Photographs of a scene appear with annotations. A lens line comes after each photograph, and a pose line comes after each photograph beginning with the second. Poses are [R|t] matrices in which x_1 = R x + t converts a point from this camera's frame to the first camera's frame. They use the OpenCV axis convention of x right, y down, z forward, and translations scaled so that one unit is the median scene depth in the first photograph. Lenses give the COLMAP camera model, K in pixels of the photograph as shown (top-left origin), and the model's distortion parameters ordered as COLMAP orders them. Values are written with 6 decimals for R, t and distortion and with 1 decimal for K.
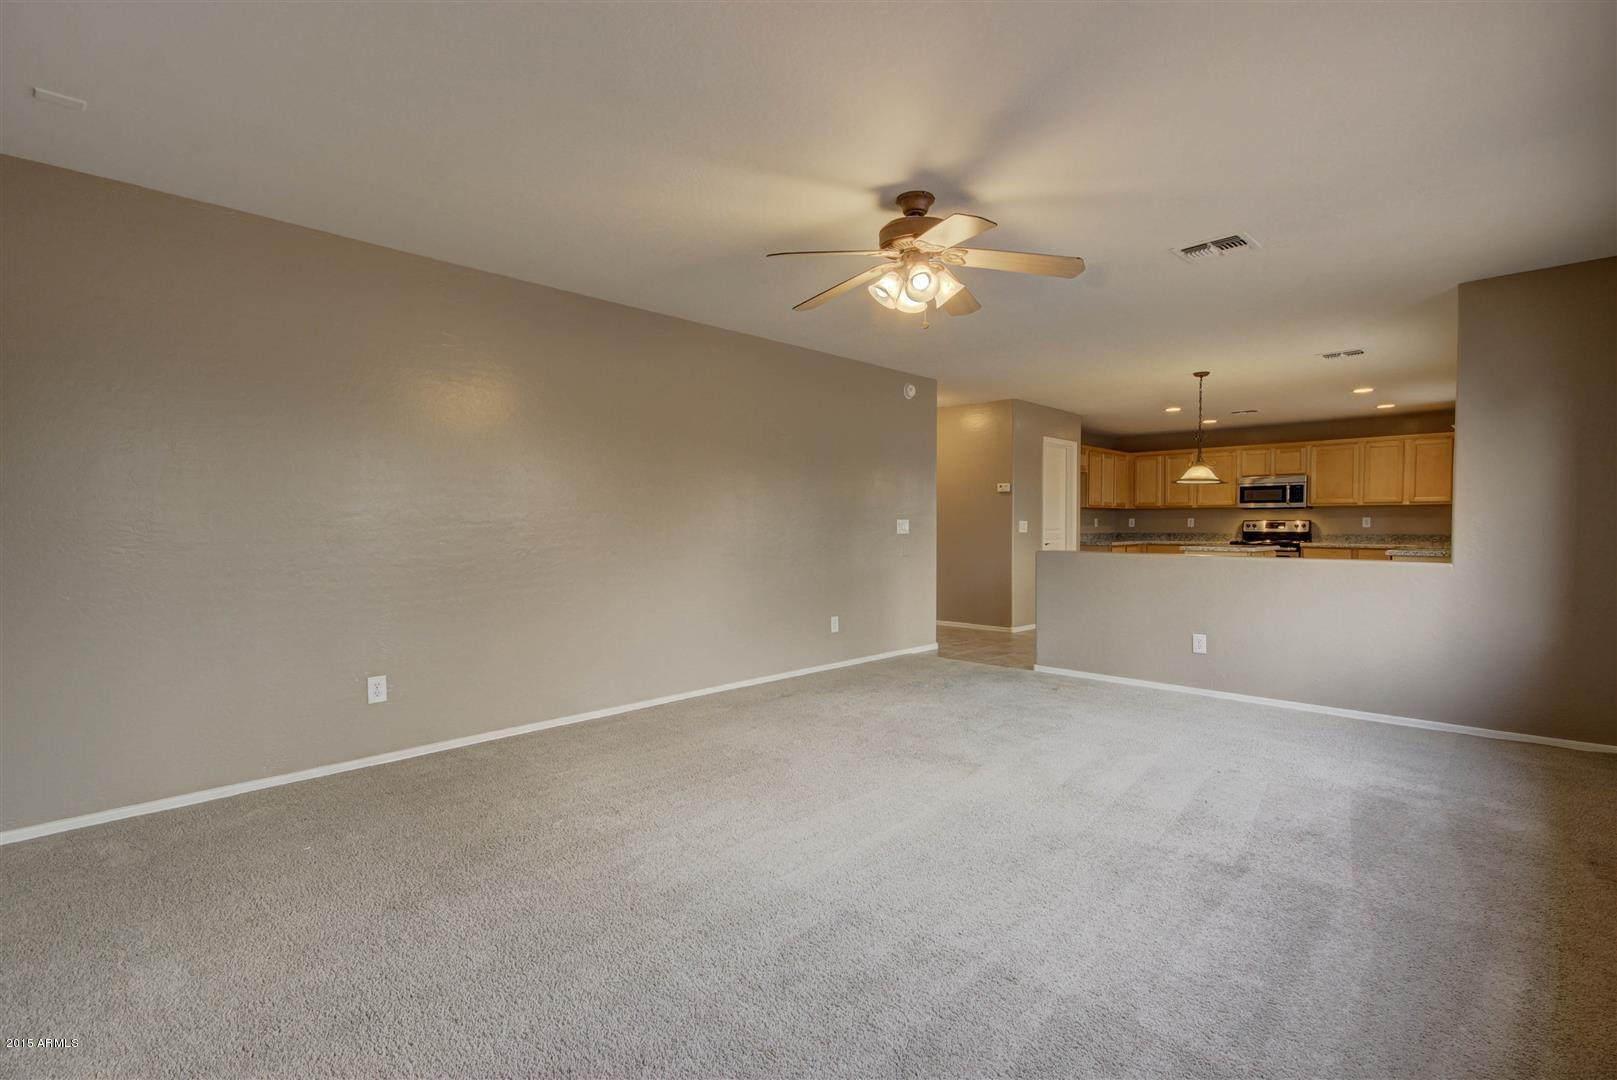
lens RADIAL K [[764.8, 0, 811.9], [0, 764.8, 545.4], [0, 0, 1]] dist [0.020399, -0.001041]
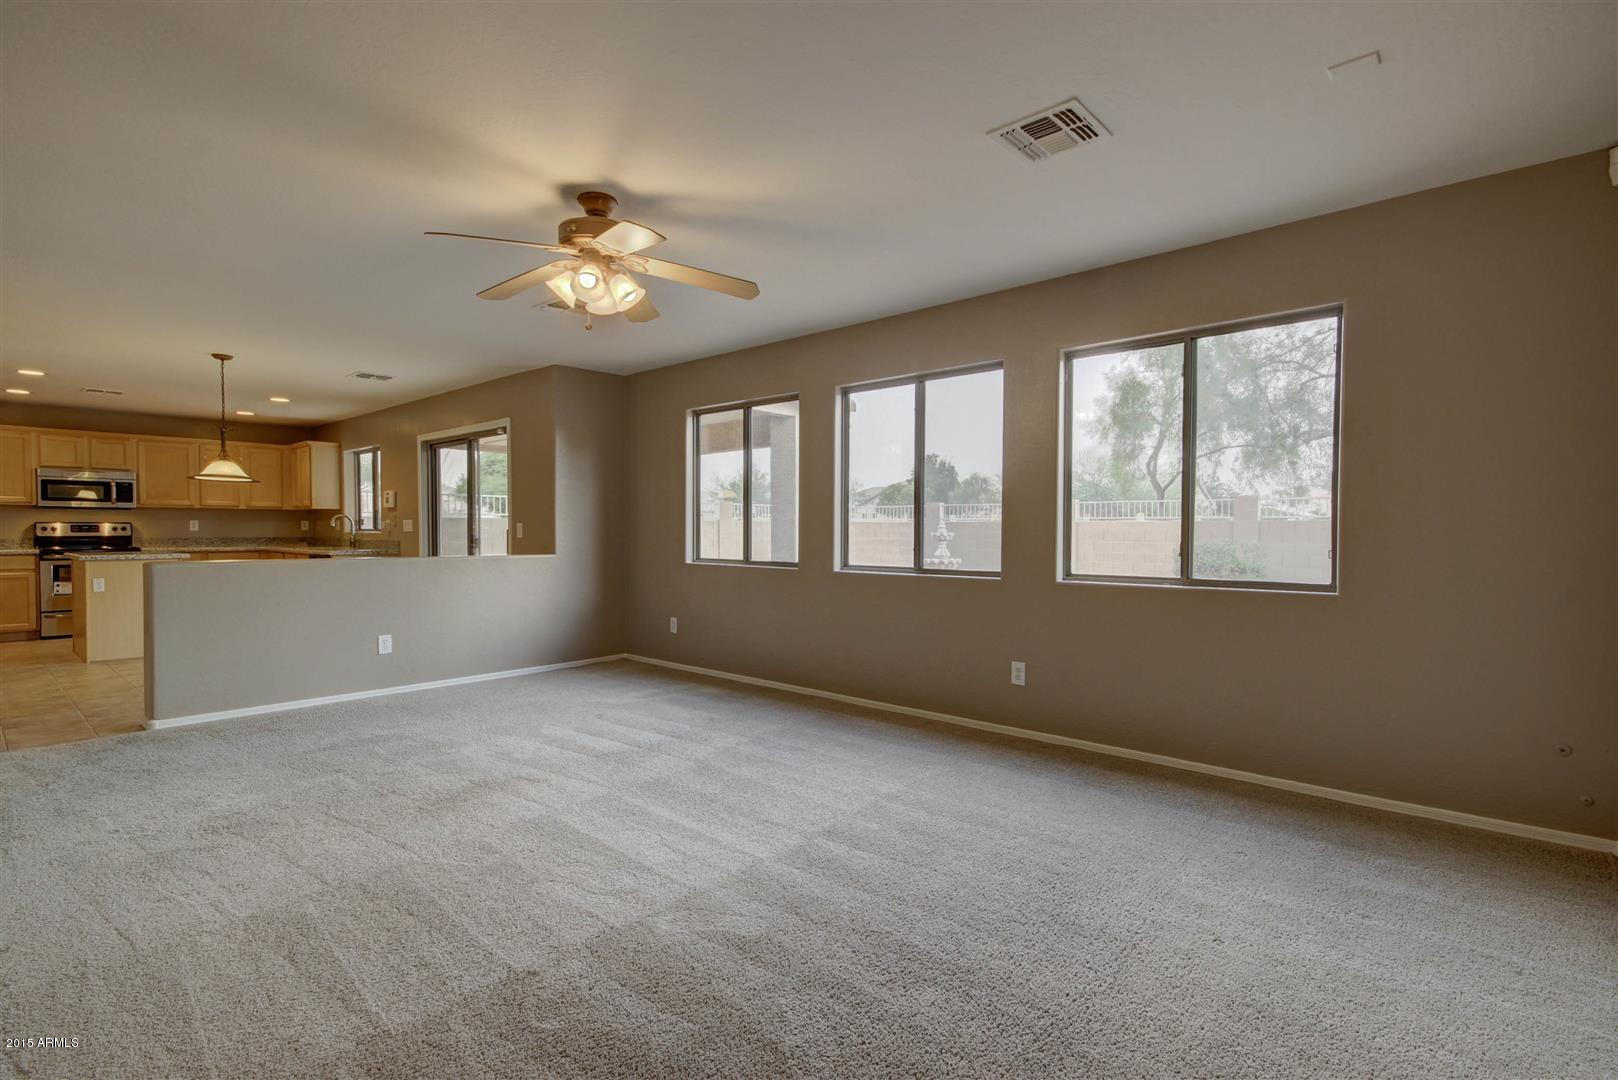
lens RADIAL K [[765.2, 0, 812.4], [0, 765.2, 545.4], [0, 0, 1]] dist [0.020399, -0.001041]
pose [[-0.022306, -0.021886, 0.999512, -0.279861], [0.026903, 0.999385, 0.022484, -0.005532], [-0.999389, 0.027391, -0.021704, 0.241476]]
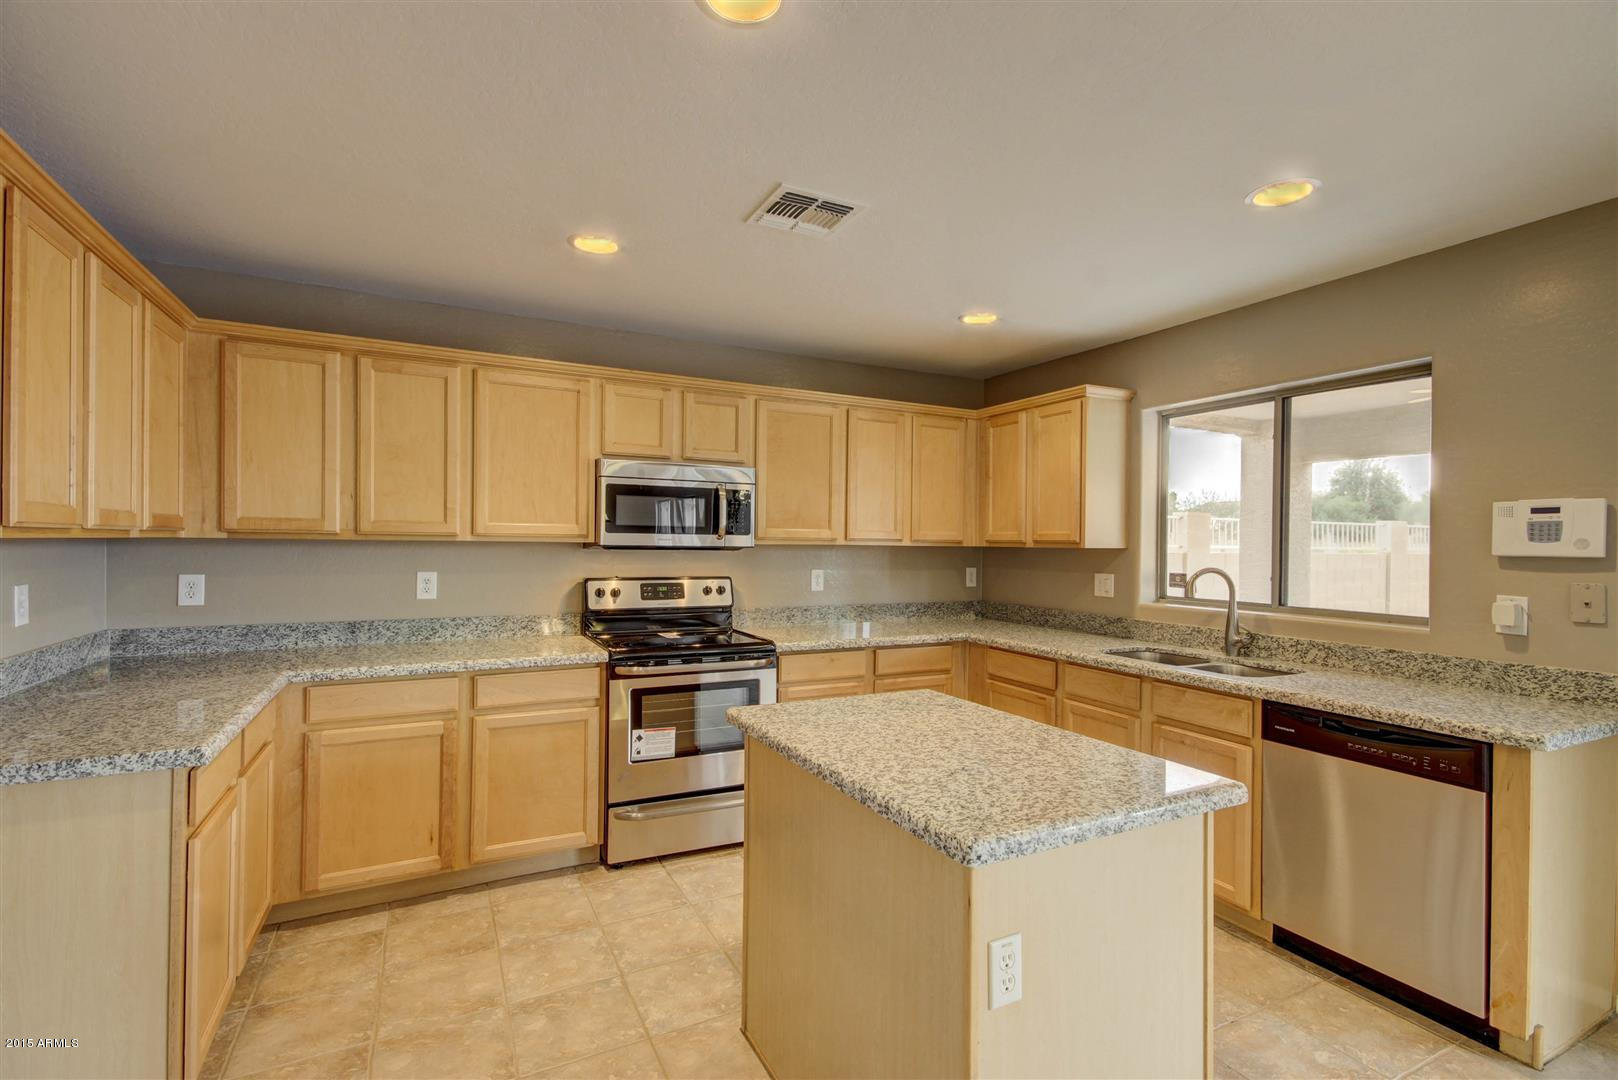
lens RADIAL K [[750.4, 0, 817.1], [0, 750.4, 542.3], [0, 0, 1]] dist [0.018640, -0.000202]
pose [[0.333393, 0.004858, 0.942776, 0.287959], [0.015377, 0.999826, -0.010590, -0.048048], [-0.942663, 0.018028, 0.333260, 0.849903]]
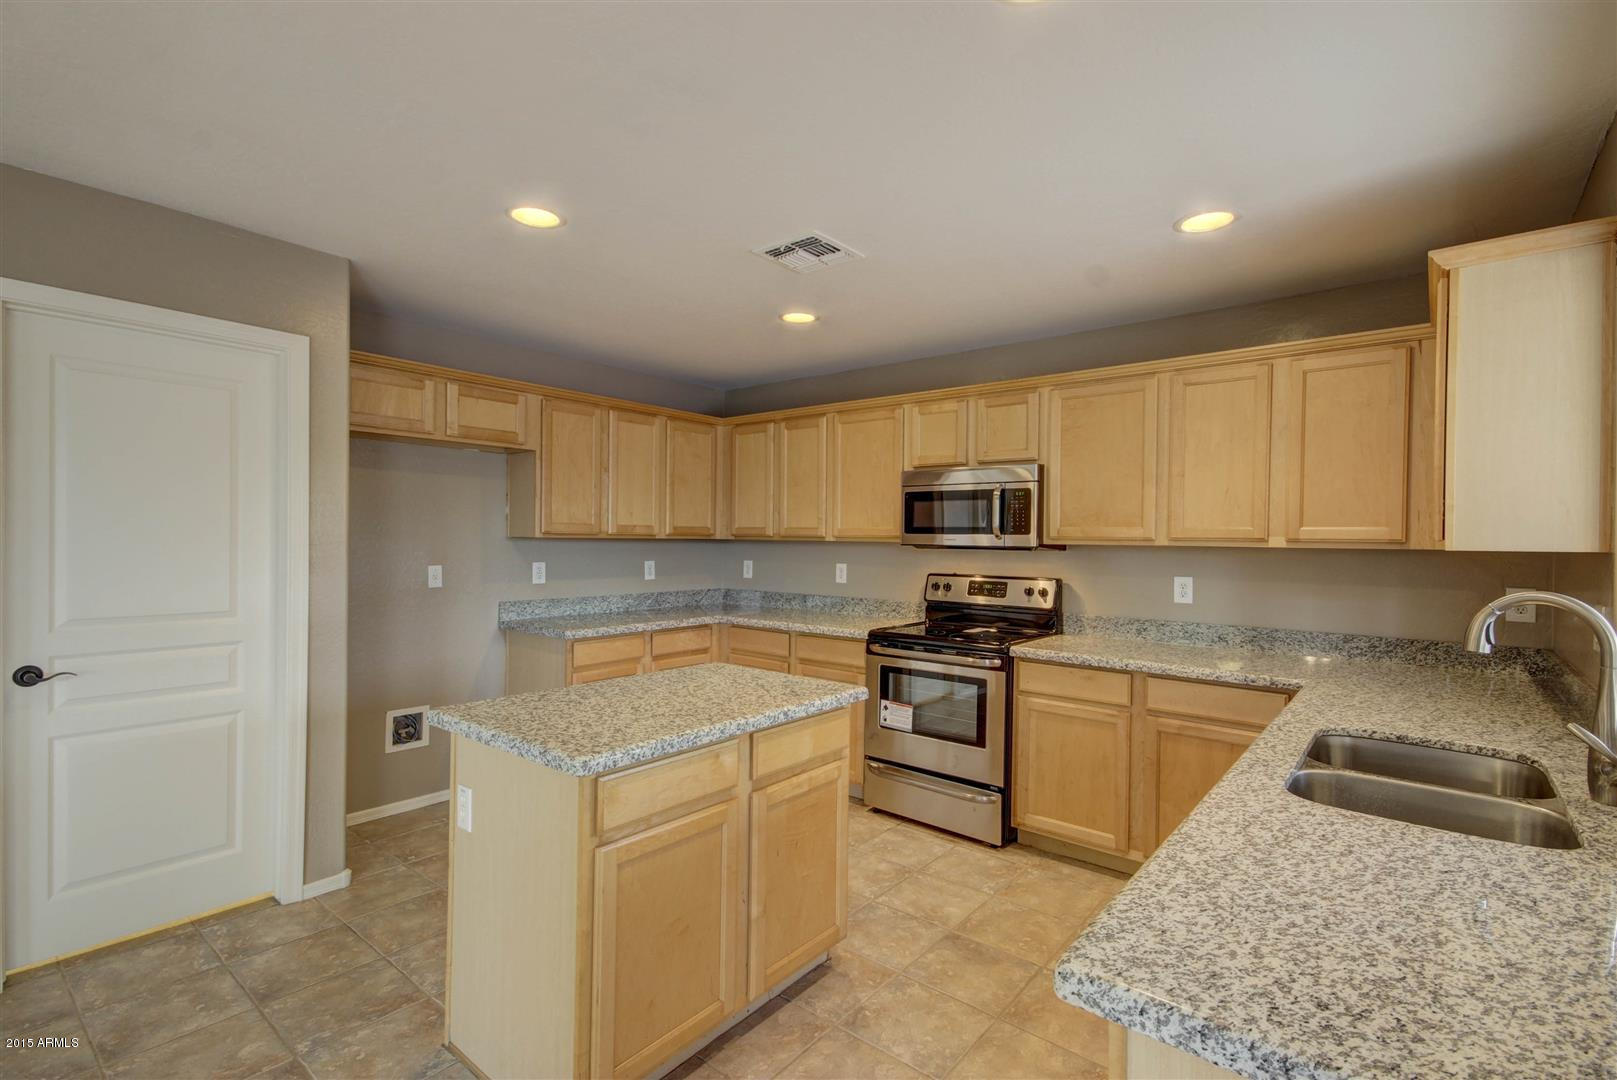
lens RADIAL K [[764.8, 0, 811.9], [0, 764.8, 545.4], [0, 0, 1]] dist [0.020399, -0.001041]
pose [[0.998097, 0.011925, 0.060500, 0.514131], [-0.010723, 0.999740, -0.020144, -0.042154], [-0.060725, 0.019457, 0.997965, 0.637855]]
